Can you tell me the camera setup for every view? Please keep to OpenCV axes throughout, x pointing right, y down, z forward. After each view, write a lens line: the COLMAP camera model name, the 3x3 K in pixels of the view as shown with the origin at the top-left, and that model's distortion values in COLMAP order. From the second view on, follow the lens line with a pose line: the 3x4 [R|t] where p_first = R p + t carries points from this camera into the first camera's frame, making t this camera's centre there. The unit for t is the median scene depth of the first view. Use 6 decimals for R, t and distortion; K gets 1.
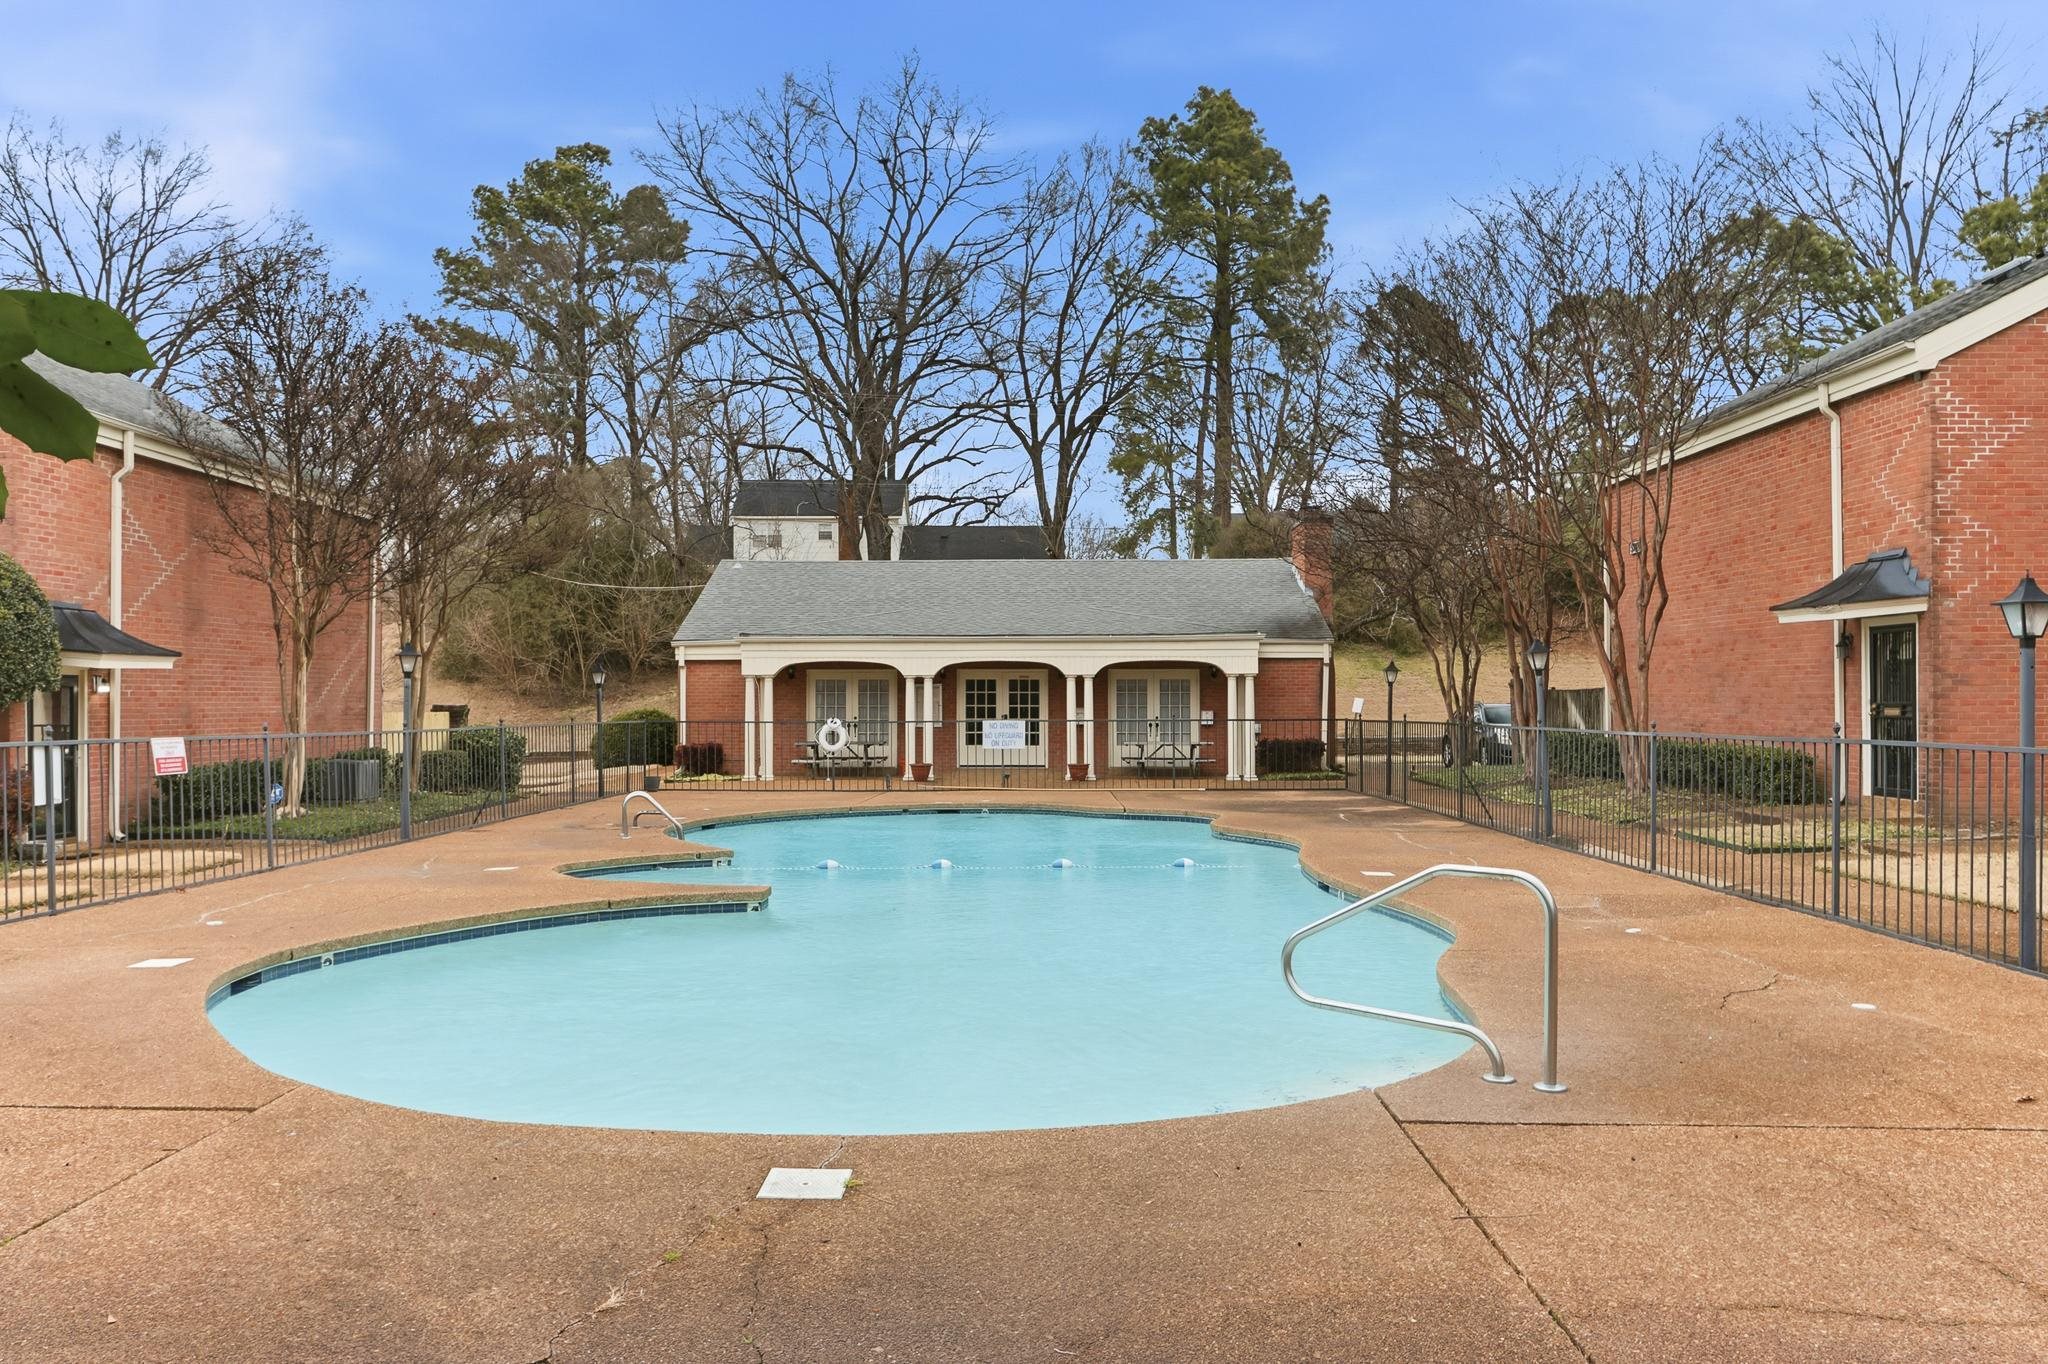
lens RADIAL K [[1524.9, 0, 1024.9], [0, 1524.9, 690.4], [0, 0, 1]] dist [-0.008379, -0.003105]
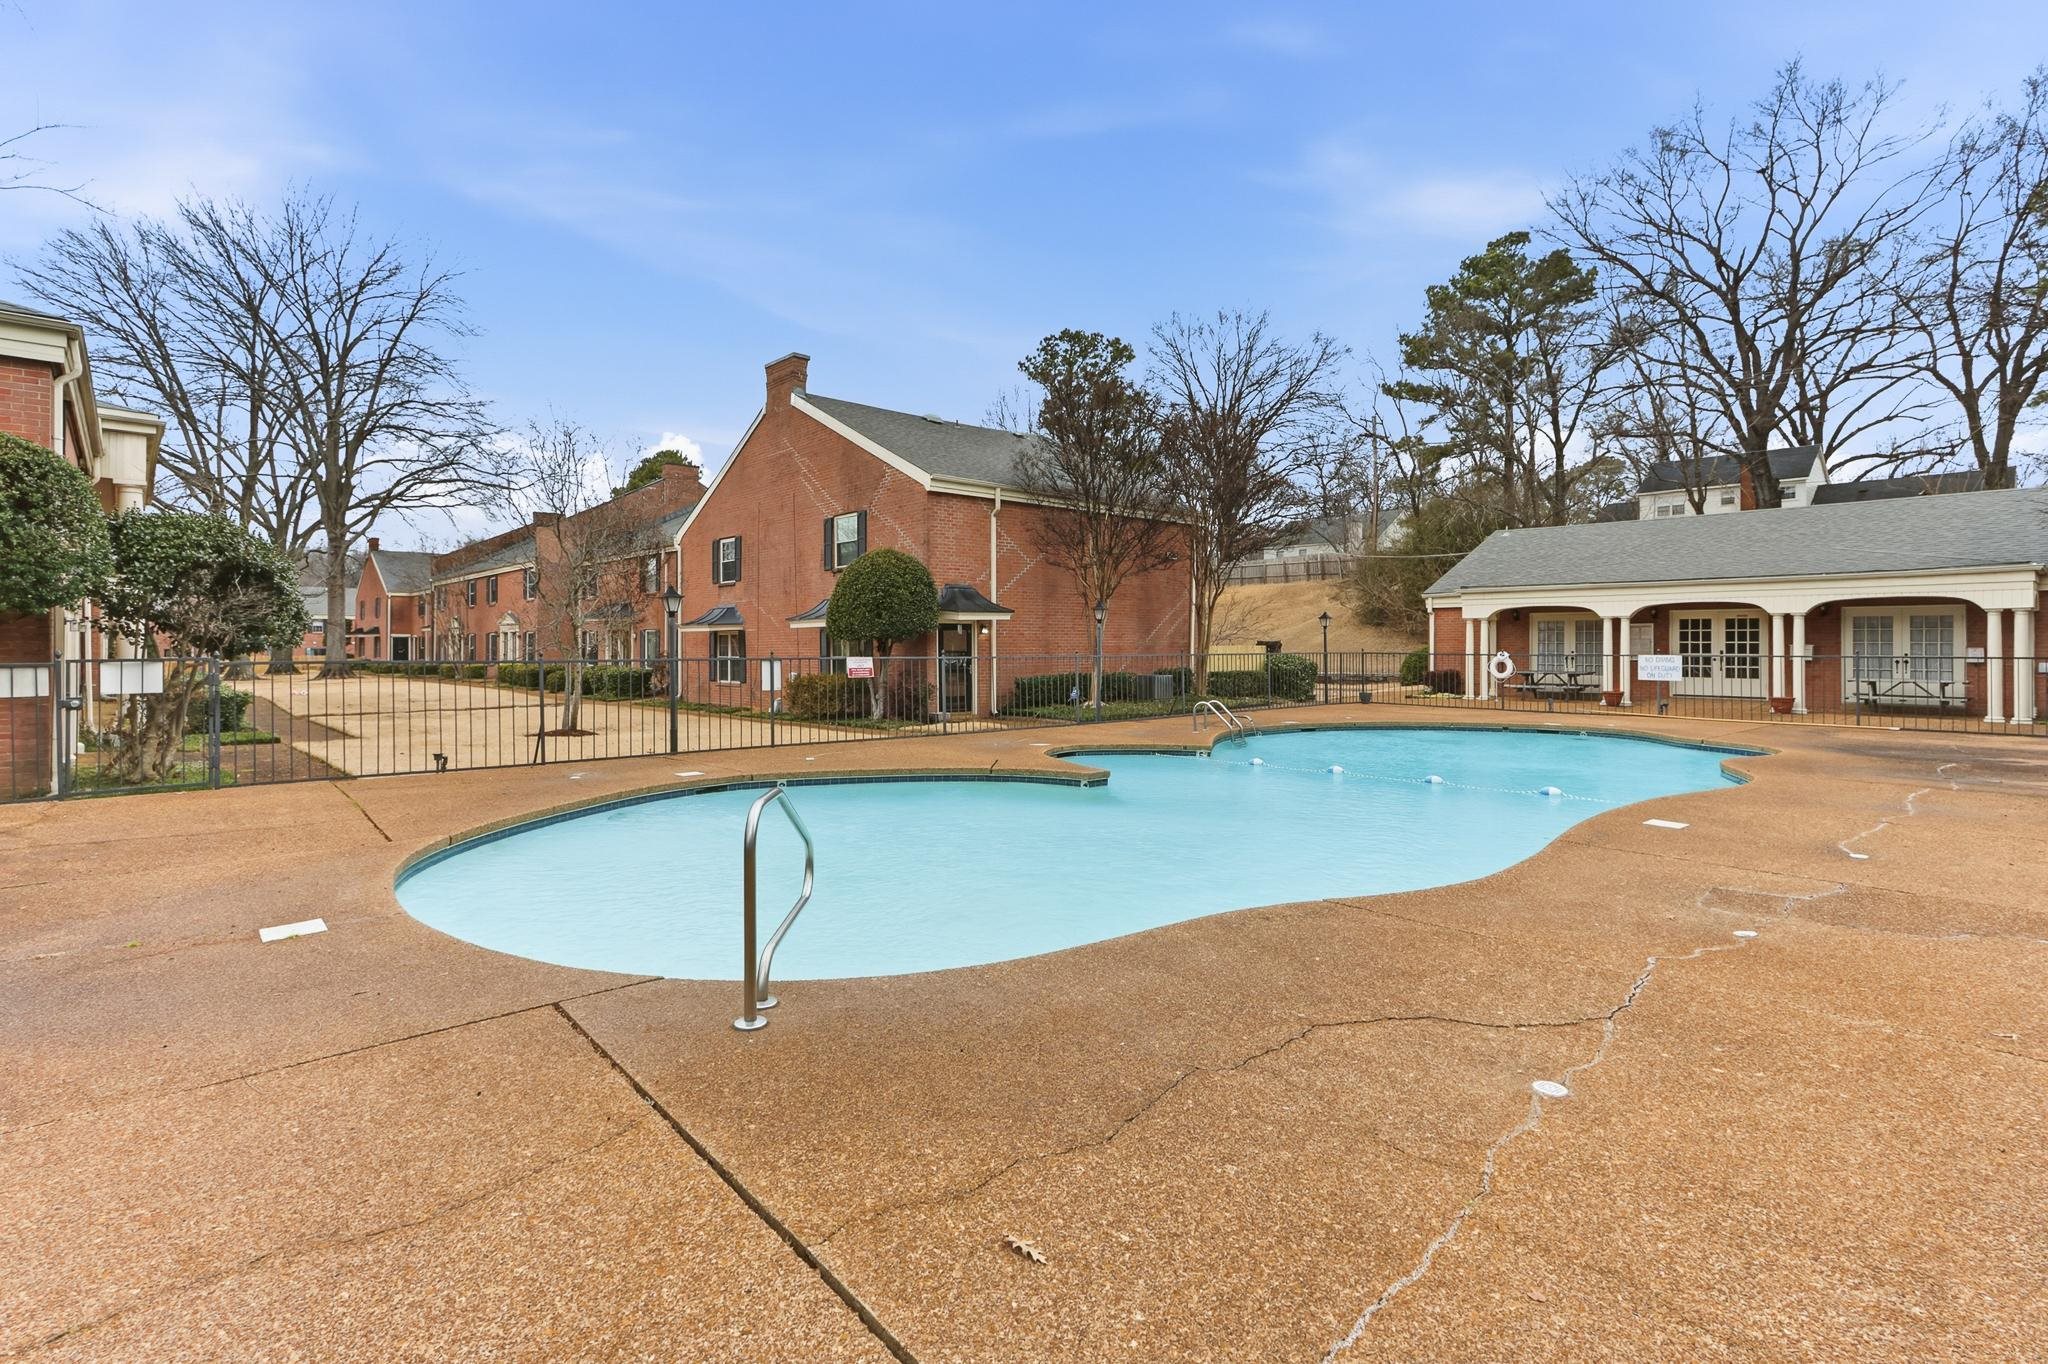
lens RADIAL K [[996.9, 0, 1014.9], [0, 996.9, 649.8], [0, 0, 1]] dist [-0.004685, 0.011587]
pose [[0.673897, 0.007555, -0.738786, 0.177807], [0.005268, 0.999873, 0.015029, 0.001930], [0.738806, -0.014020, 0.673772, 0.131178]]
